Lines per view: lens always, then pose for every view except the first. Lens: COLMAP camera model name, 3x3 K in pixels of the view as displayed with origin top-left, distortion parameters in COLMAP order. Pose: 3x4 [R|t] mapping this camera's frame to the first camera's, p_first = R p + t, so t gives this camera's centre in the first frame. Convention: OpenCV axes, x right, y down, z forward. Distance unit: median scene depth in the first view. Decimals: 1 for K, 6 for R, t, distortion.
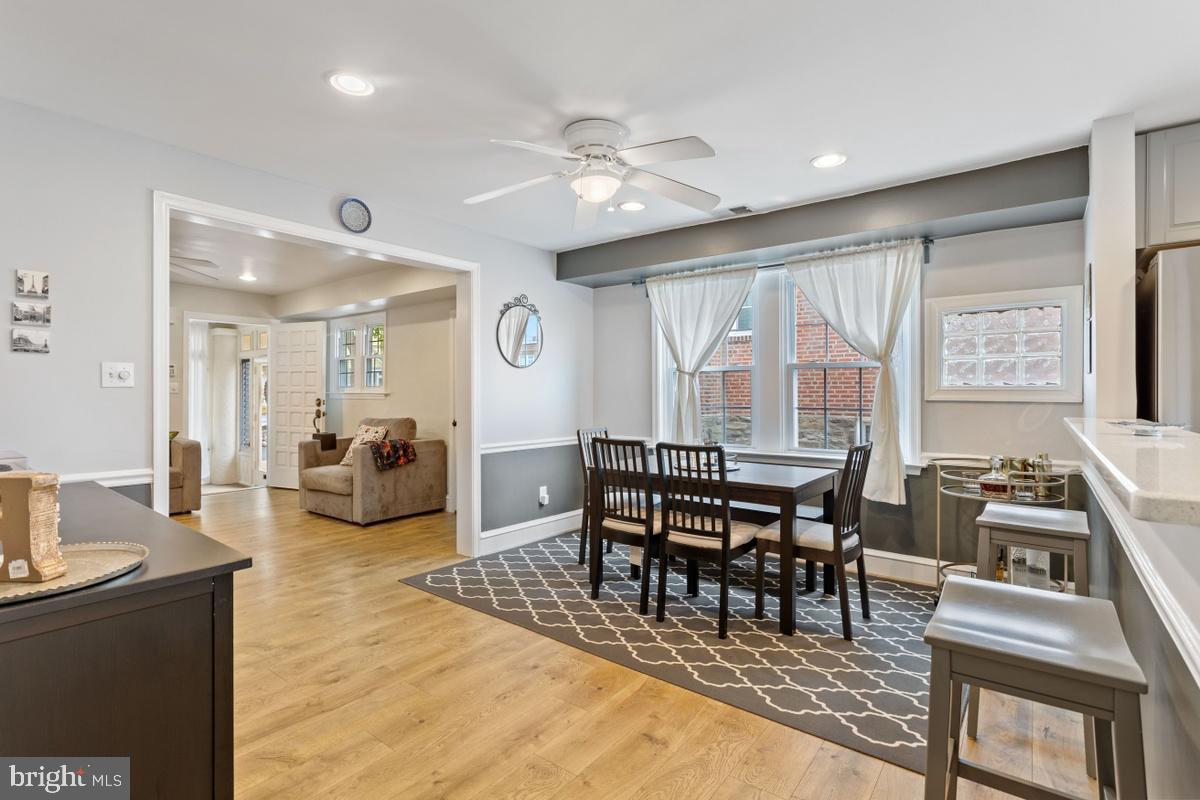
lens RADIAL K [[563.2, 0, 601.0], [0, 563.2, 396.1], [0, 0, 1]] dist [-0.005143, 0.000273]
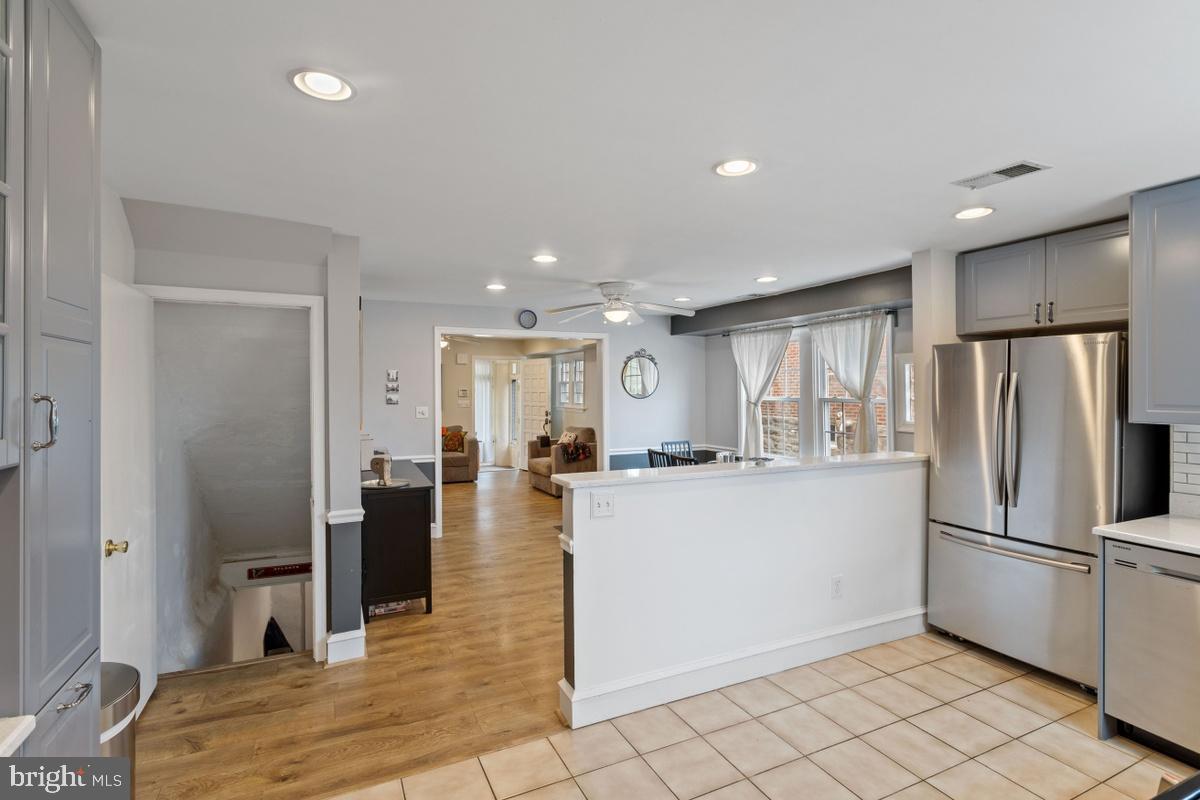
lens RADIAL K [[563.2, 0, 600.0], [0, 563.2, 396.9], [0, 0, 1]] dist [-0.005143, 0.000273]
pose [[0.892740, 0.002849, -0.450563, 0.436895], [-0.000006, 0.999980, 0.006311, -0.064115], [0.450572, -0.005631, 0.892722, -0.380033]]
